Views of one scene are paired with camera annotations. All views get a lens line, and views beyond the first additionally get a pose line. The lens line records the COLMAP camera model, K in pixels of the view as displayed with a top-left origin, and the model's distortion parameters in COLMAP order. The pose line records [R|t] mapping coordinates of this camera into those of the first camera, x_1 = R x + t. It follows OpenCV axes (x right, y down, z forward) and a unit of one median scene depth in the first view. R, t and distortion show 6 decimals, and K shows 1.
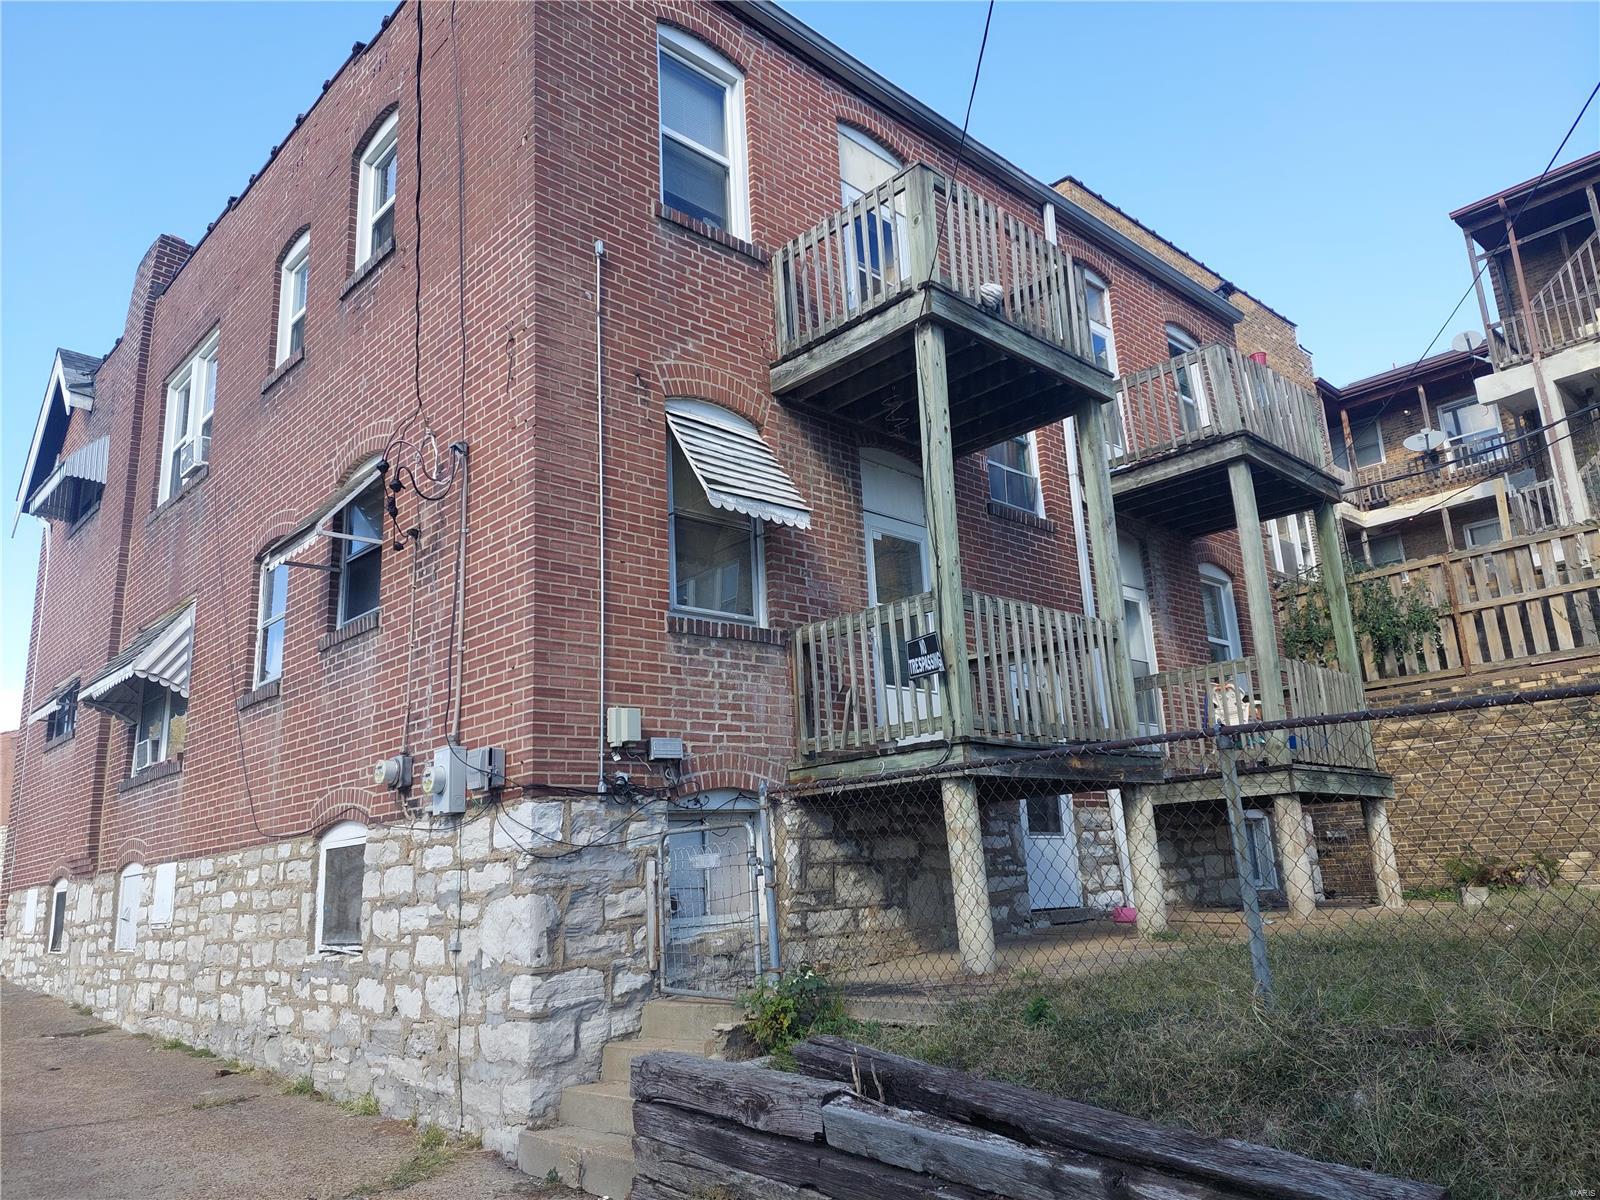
lens RADIAL K [[1137.5, 0, 800.0], [0, 1137.5, 600.0], [0, 0, 1]] dist [0.088097, -0.084689]
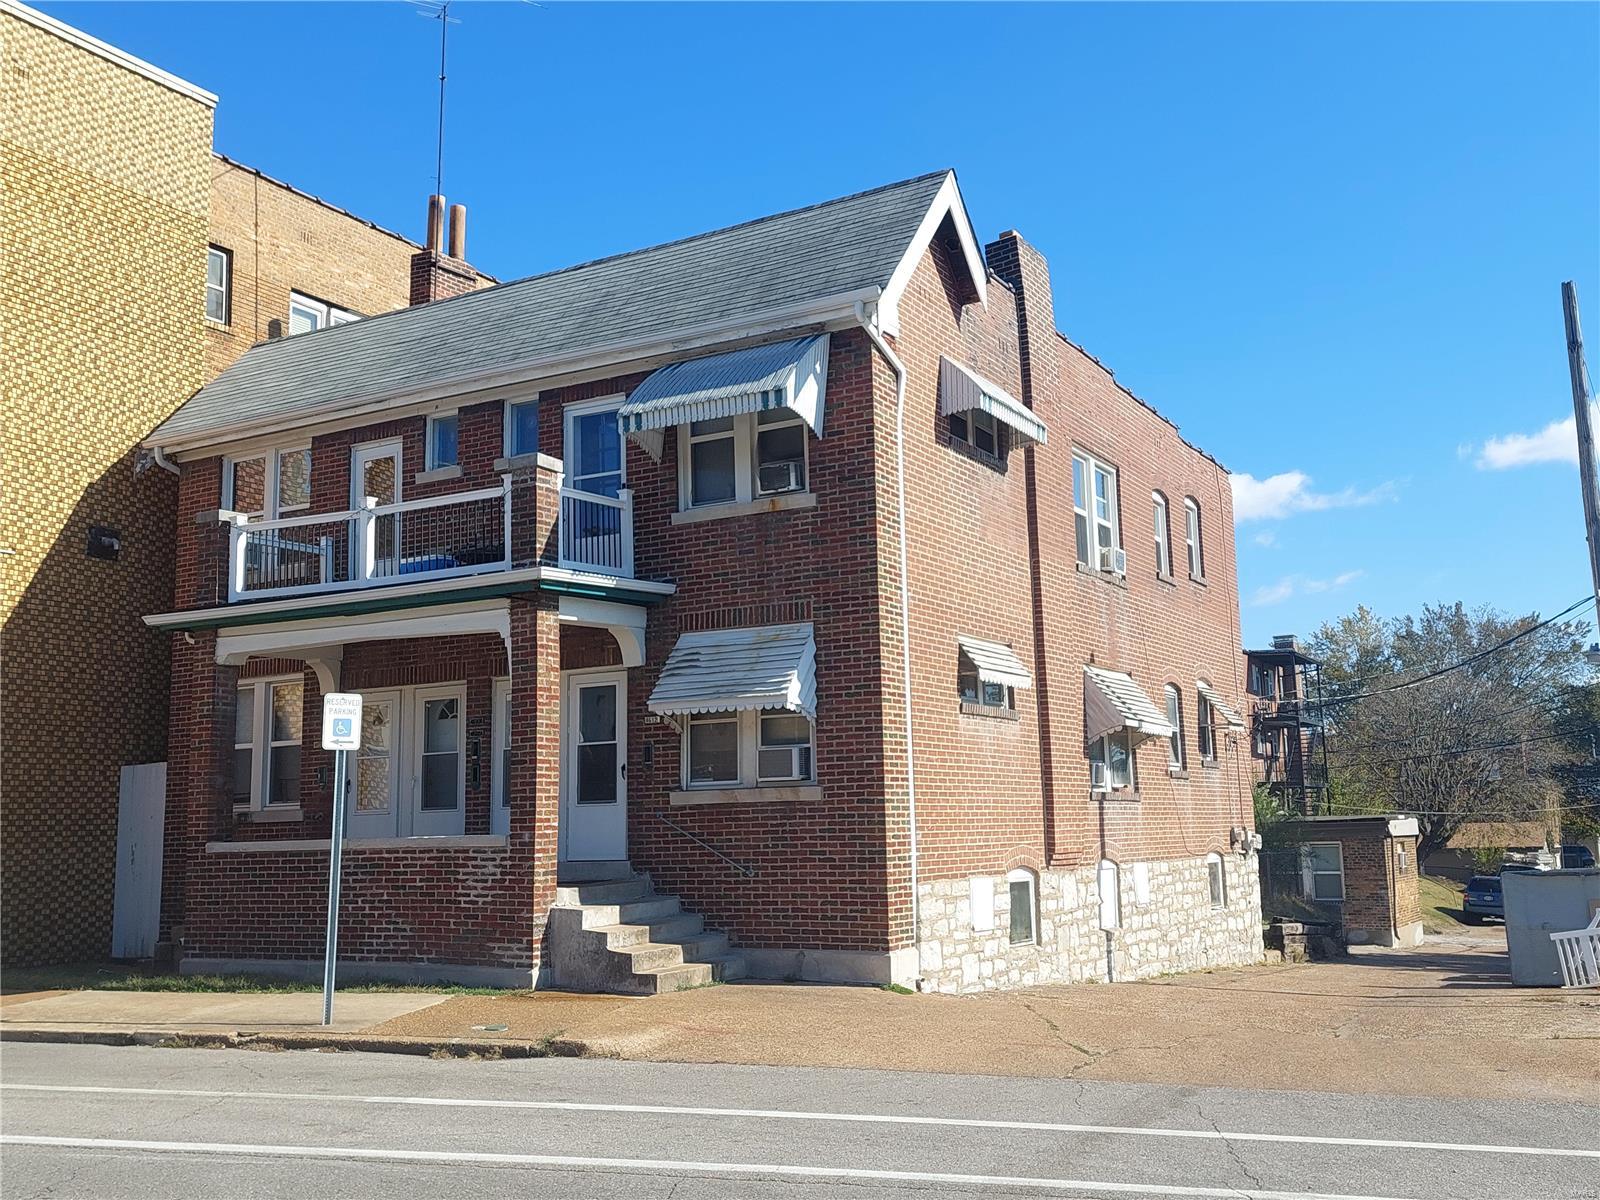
lens RADIAL K [[1541.3, 0, 796.5], [0, 1541.3, 548.8], [0, 0, 1]] dist [0.141437, -0.247073]
pose [[-0.279788, 0.216978, 0.935222, -3.125873], [-0.210016, 0.936701, -0.280151, 0.662117], [-0.936810, -0.274794, -0.216509, 2.581891]]
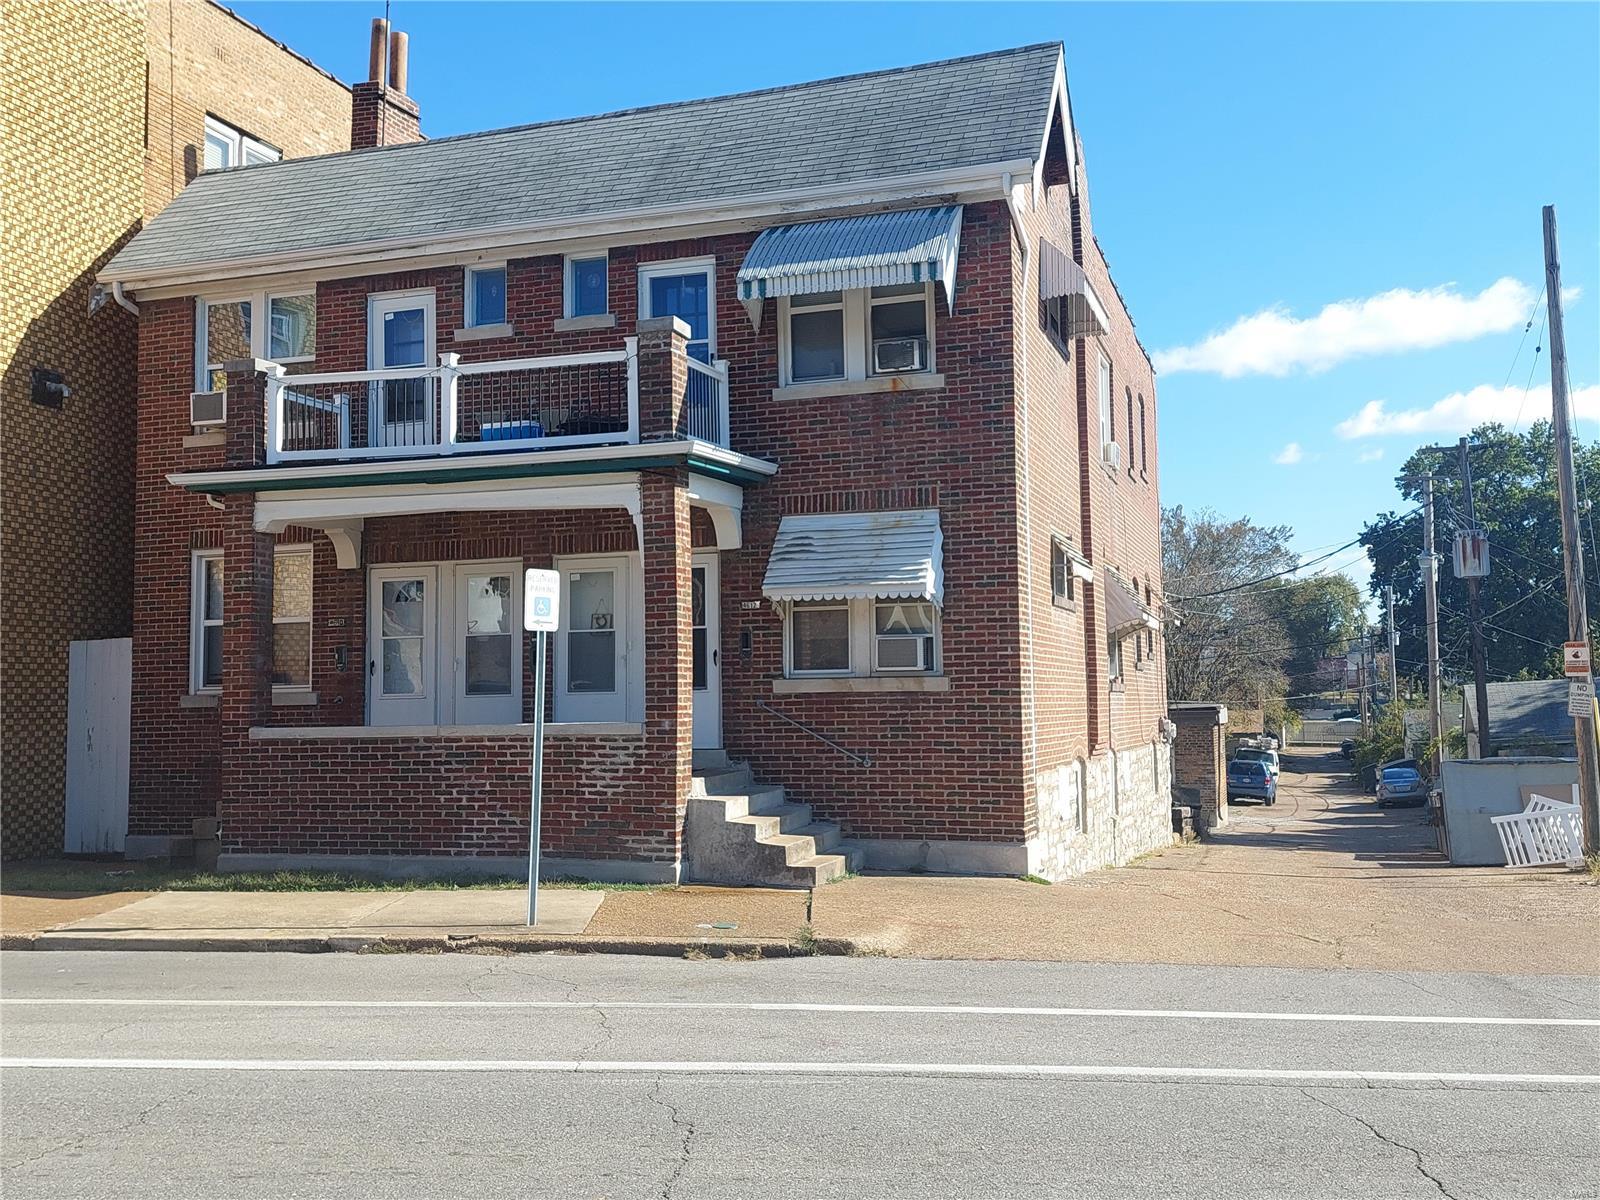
lens RADIAL K [[1541.3, 0, 796.5], [0, 1541.3, 548.8], [0, 0, 1]] dist [0.141437, -0.247073]
pose [[-0.464537, 0.137565, 0.874804, -2.867281], [-0.191173, 0.948989, -0.250746, 0.745128], [-0.864673, -0.283719, -0.414541, 3.003785]]
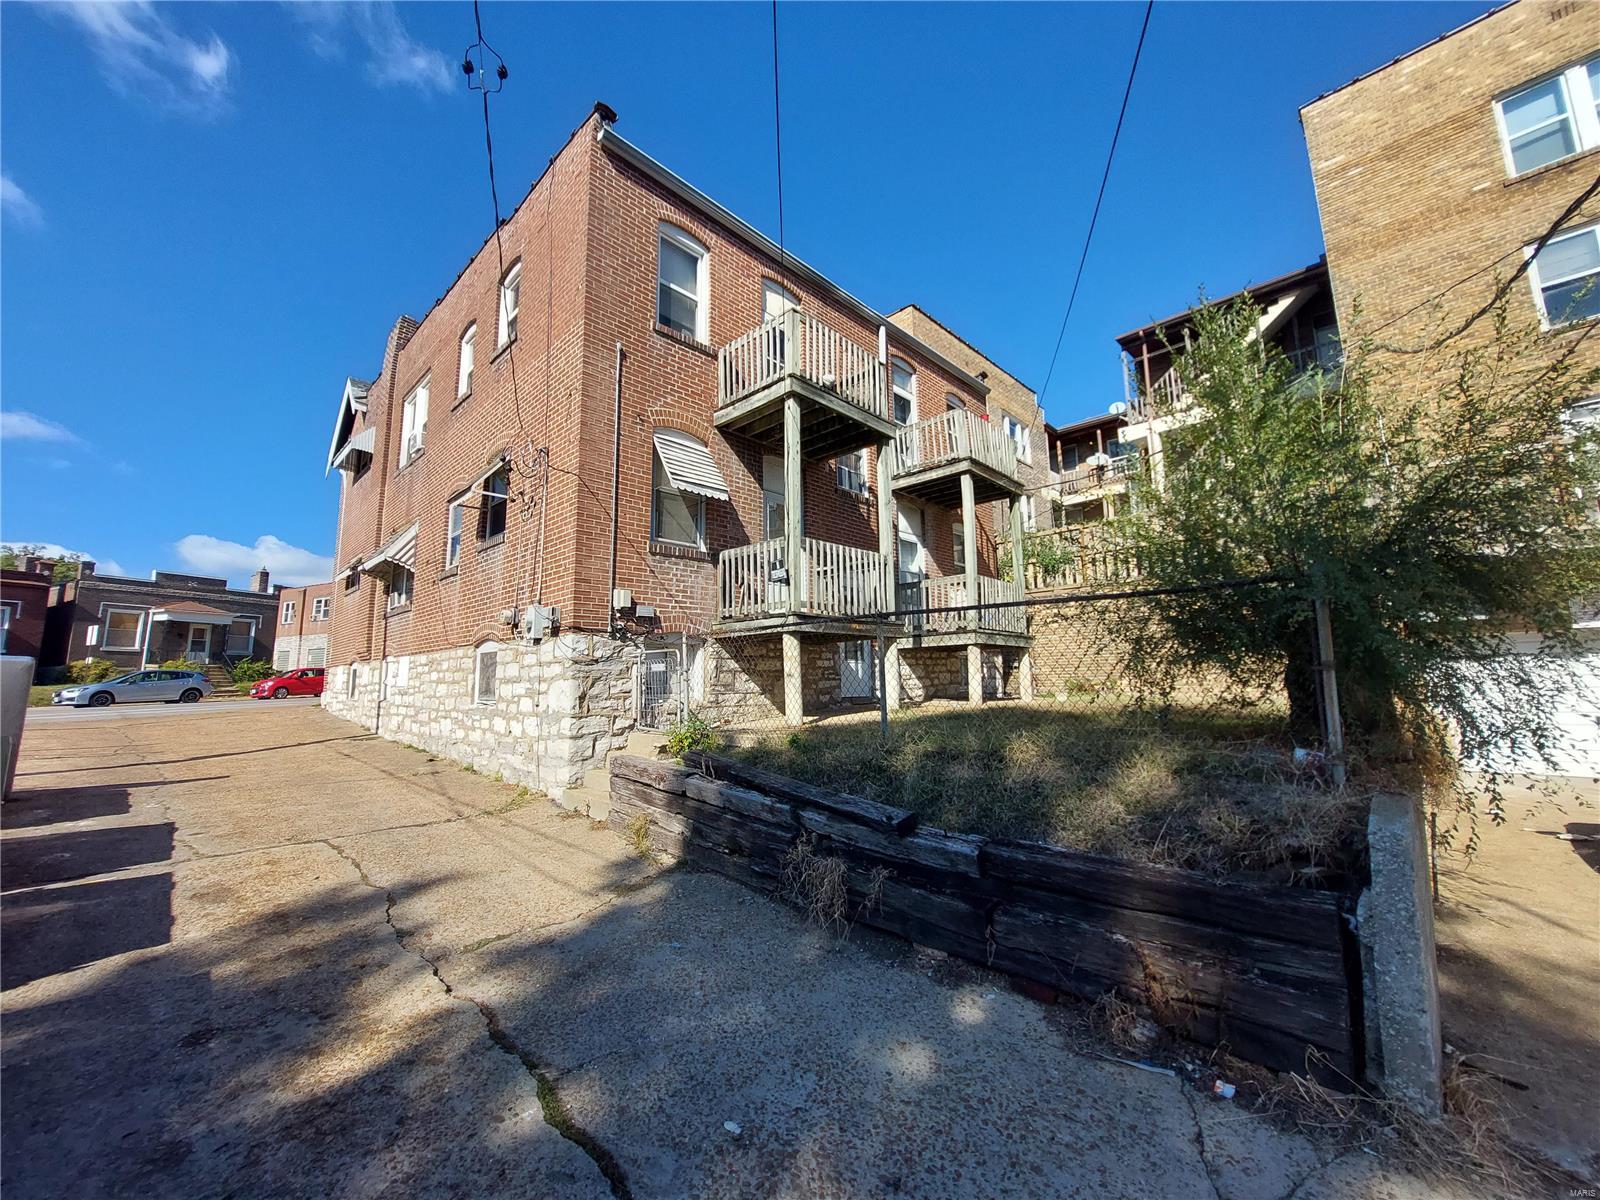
lens RADIAL K [[631.7, 0, 793.8], [0, 631.7, 593.5], [0, 0, 1]] dist [-0.000002, -0.000046]
pose [[0.998664, 0.041021, 0.031434, 0.090173], [-0.044037, 0.993792, 0.102169, -0.019741], [-0.027048, -0.103416, 0.994270, -0.078671]]
